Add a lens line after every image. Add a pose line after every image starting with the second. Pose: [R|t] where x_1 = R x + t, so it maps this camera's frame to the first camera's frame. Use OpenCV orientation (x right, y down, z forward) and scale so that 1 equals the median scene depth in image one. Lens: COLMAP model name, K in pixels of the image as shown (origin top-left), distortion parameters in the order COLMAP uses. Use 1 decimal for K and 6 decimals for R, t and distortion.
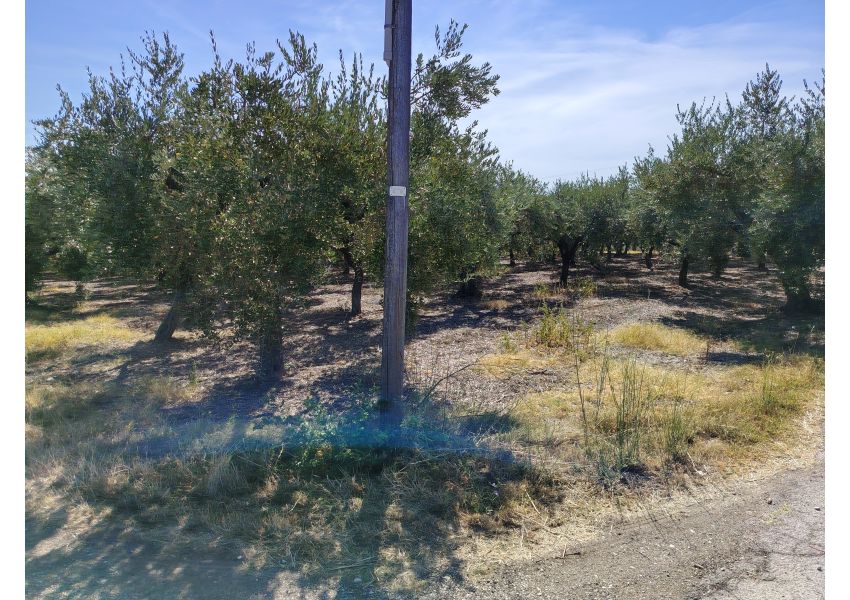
lens RADIAL K [[554.6, 0, 425.0], [0, 554.6, 300.0], [0, 0, 1]] dist [0.039780, -0.047608]
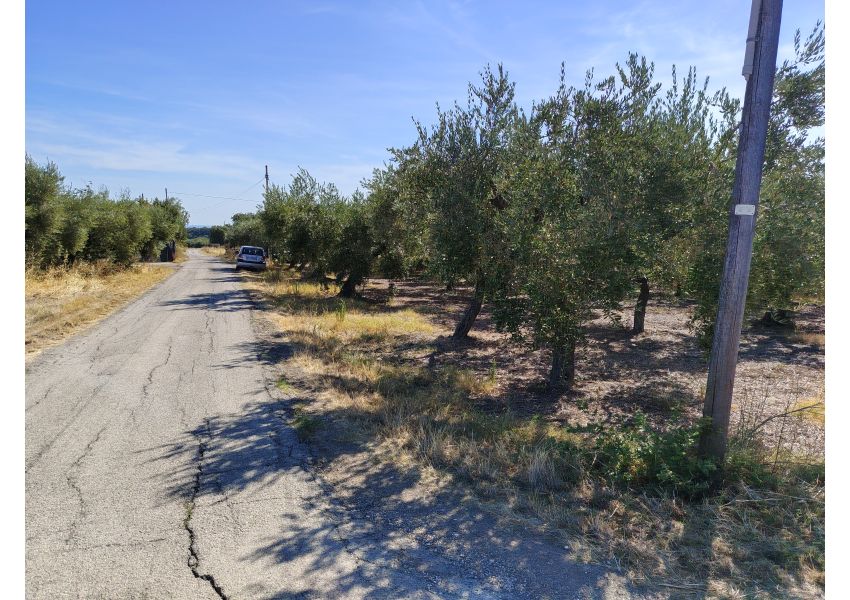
lens RADIAL K [[554.6, 0, 425.0], [0, 554.6, 300.0], [0, 0, 1]] dist [0.039780, -0.047608]
pose [[0.894273, 0.082337, -0.439882, -0.056932], [-0.091021, 0.995848, 0.001357, 0.002375], [0.438168, 0.038825, 0.898054, -0.046244]]
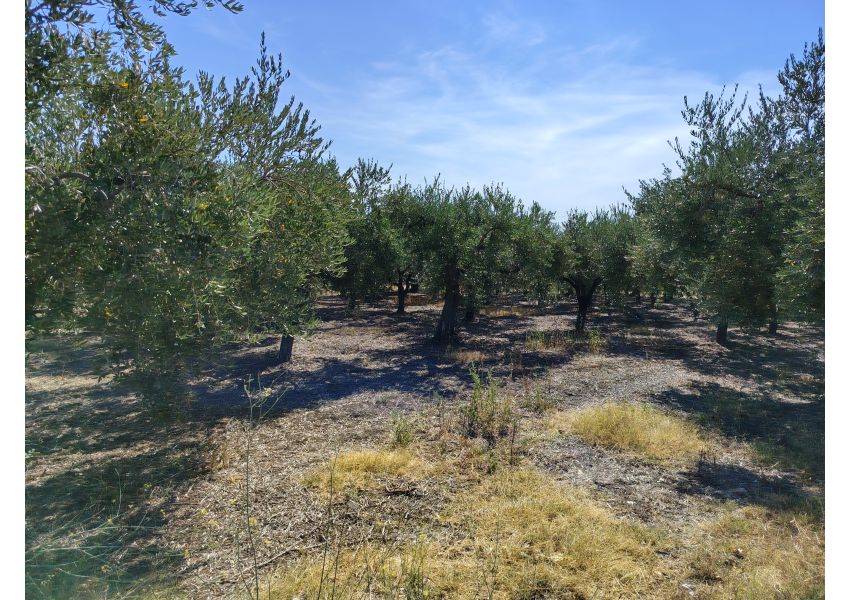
lens RADIAL K [[562.6, 0, 451.1], [0, 562.6, 302.9], [0, 0, 1]] dist [0.049379, 0.000204]
pose [[0.997276, 0.047164, -0.056710, 0.258194], [-0.050266, 0.997244, -0.054575, -0.041295], [0.053979, 0.057277, 0.996898, 0.339421]]
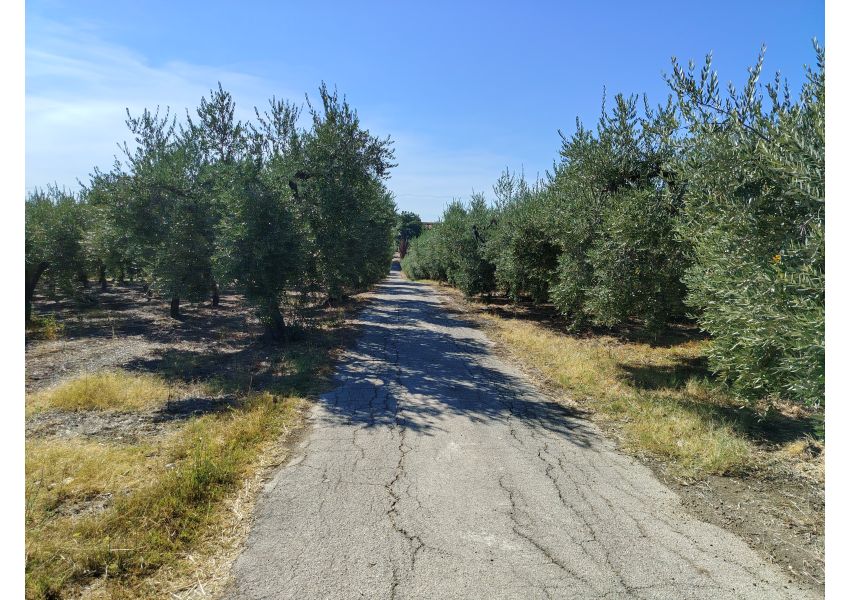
lens RADIAL K [[554.6, 0, 425.0], [0, 554.6, 300.0], [0, 0, 1]] dist [0.039780, -0.047608]
pose [[0.686092, -0.035149, 0.726666, 0.170073], [0.069829, 0.997402, -0.017685, -0.019070], [-0.724156, 0.062876, 0.686764, 0.141632]]
